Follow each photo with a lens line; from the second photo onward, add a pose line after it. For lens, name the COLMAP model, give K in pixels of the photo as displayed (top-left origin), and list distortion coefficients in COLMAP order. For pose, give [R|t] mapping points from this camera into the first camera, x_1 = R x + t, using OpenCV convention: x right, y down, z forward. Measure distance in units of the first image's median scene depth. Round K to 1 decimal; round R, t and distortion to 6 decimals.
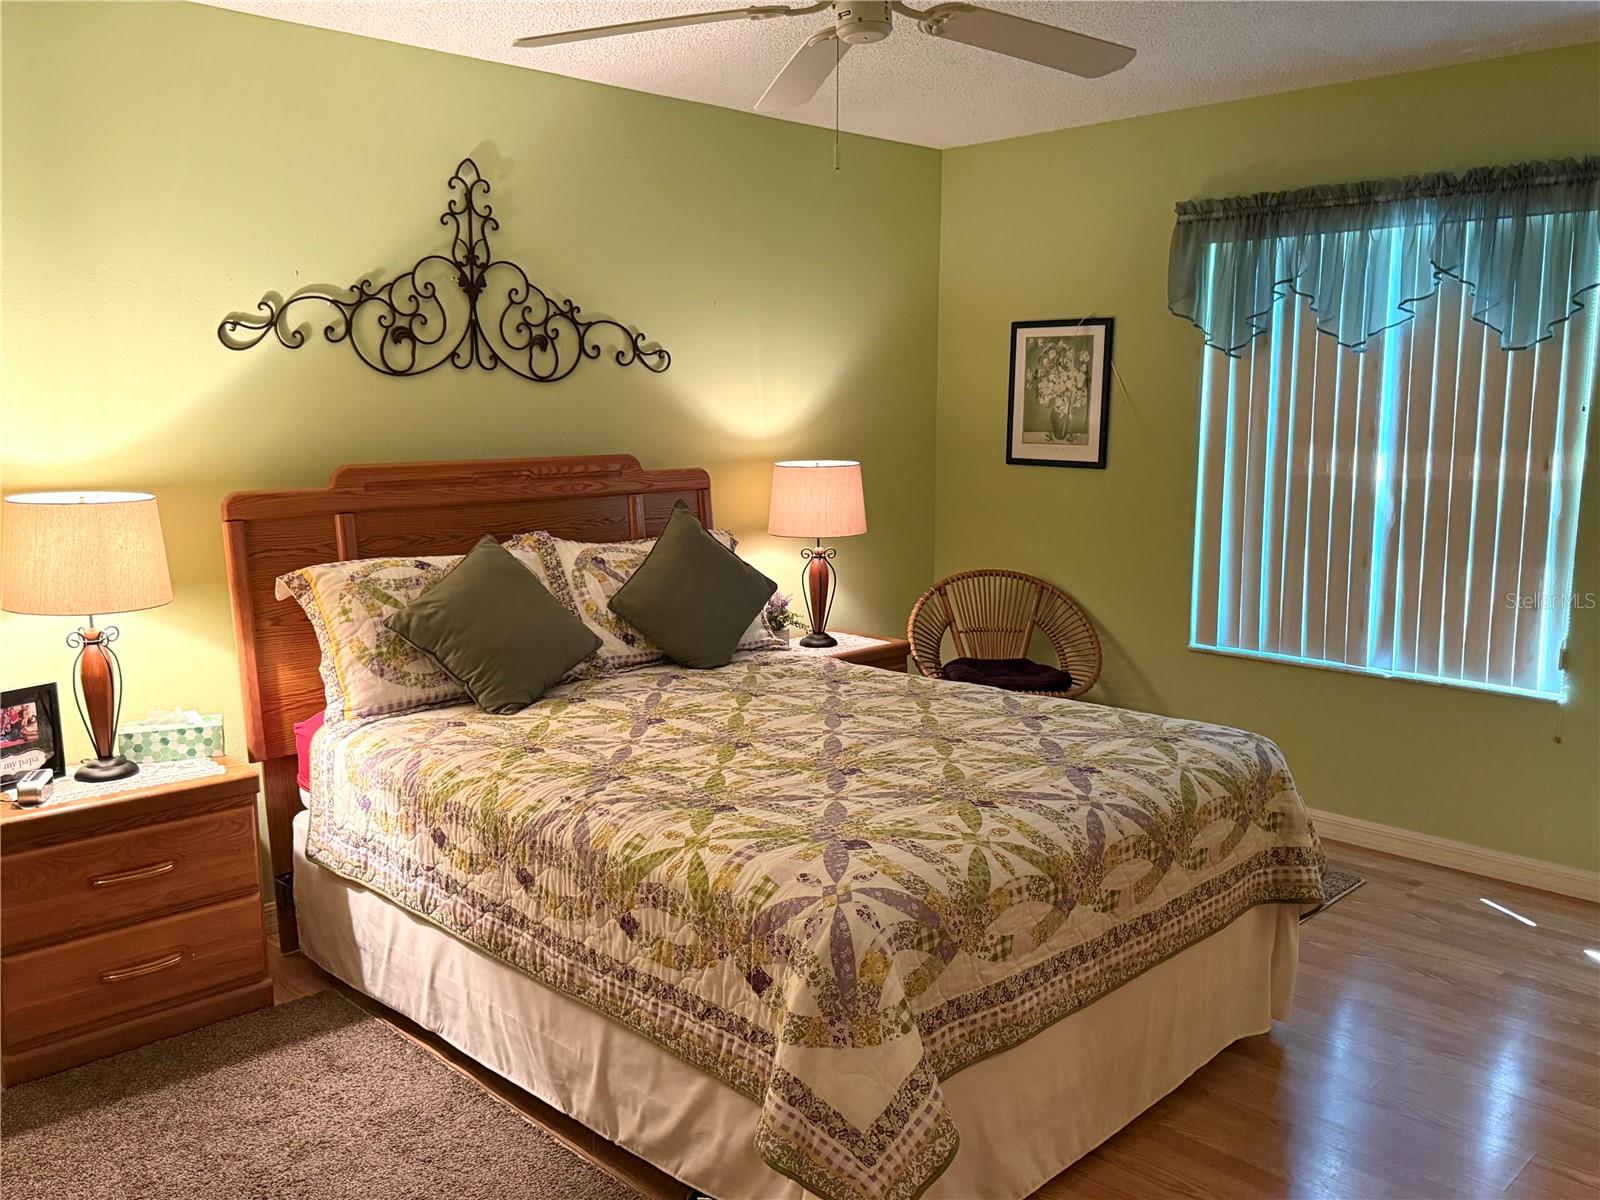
lens RADIAL K [[1322.5, 0, 798.7], [0, 1322.5, 599.2], [0, 0, 1]] dist [0.066996, -0.051741]
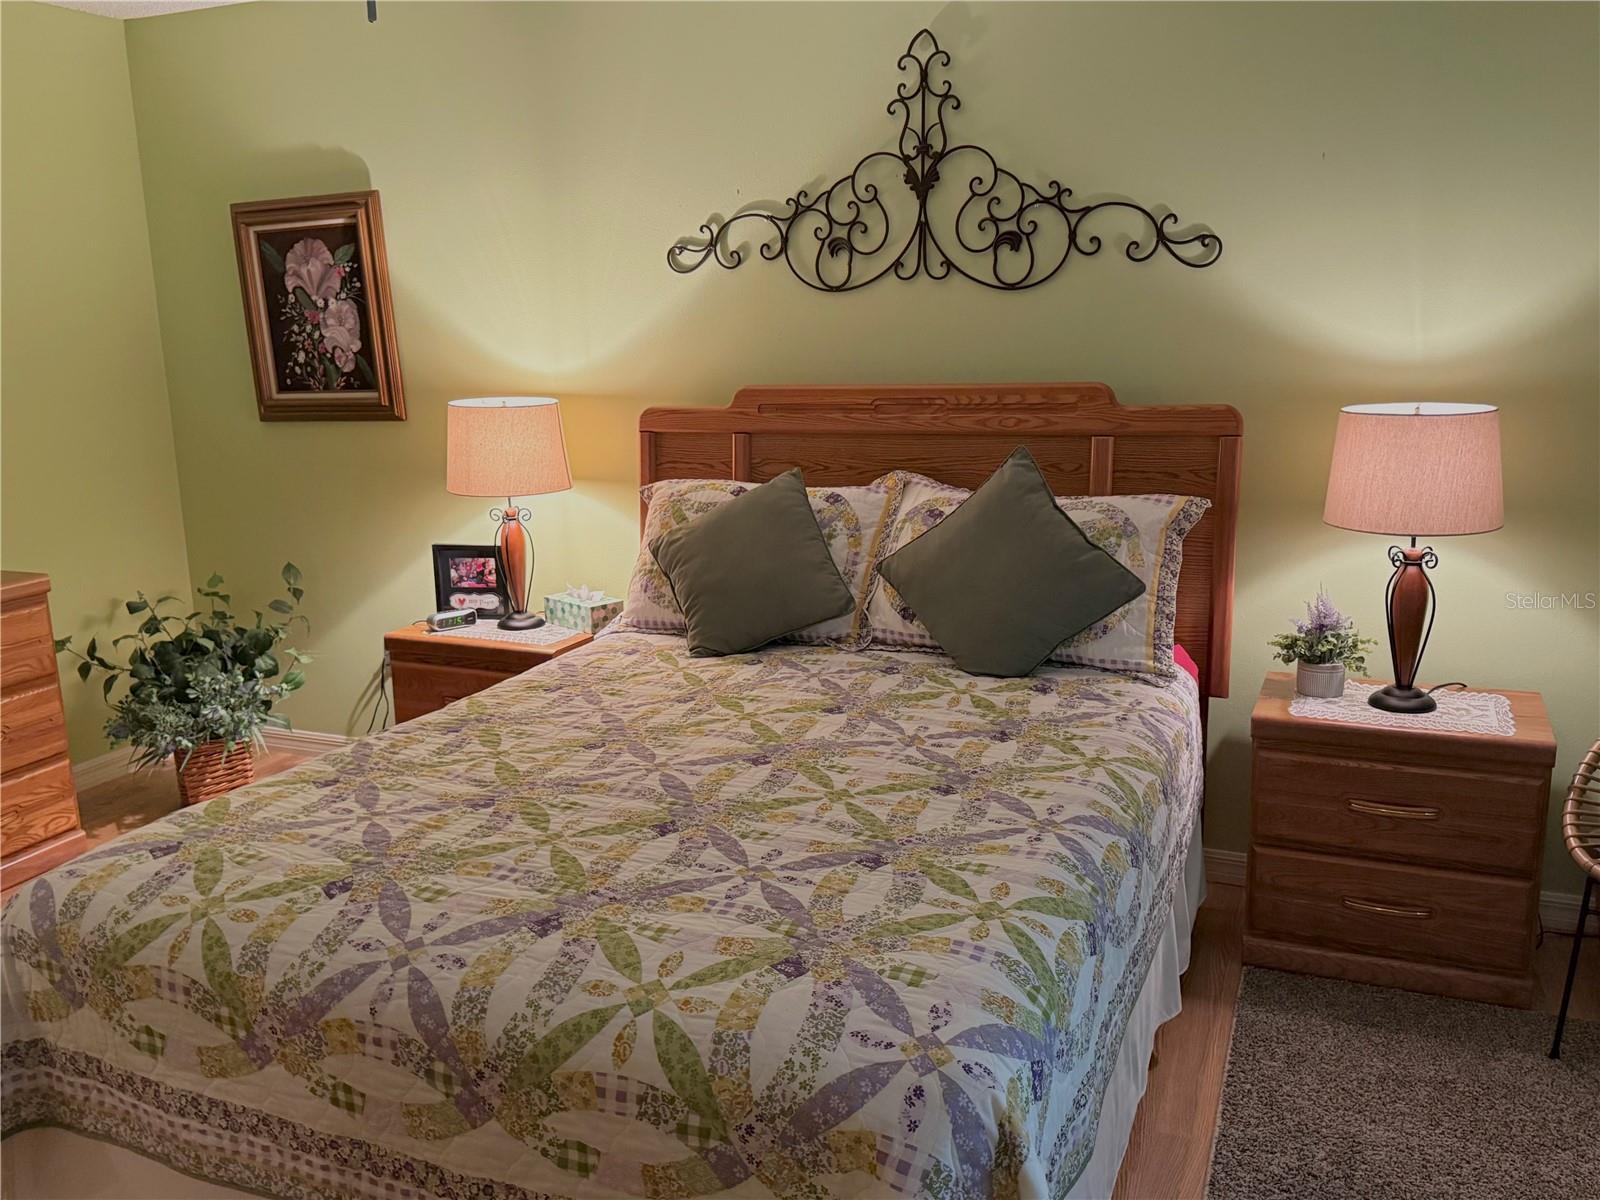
lens RADIAL K [[1322.5, 0, 798.5], [0, 1322.5, 601.4], [0, 0, 1]] dist [0.066996, -0.051741]
pose [[0.370121, 0.192485, -0.908823, 0.575340], [-0.114351, 0.980299, 0.161054, -0.098838], [0.921919, 0.044315, 0.384840, 0.613026]]
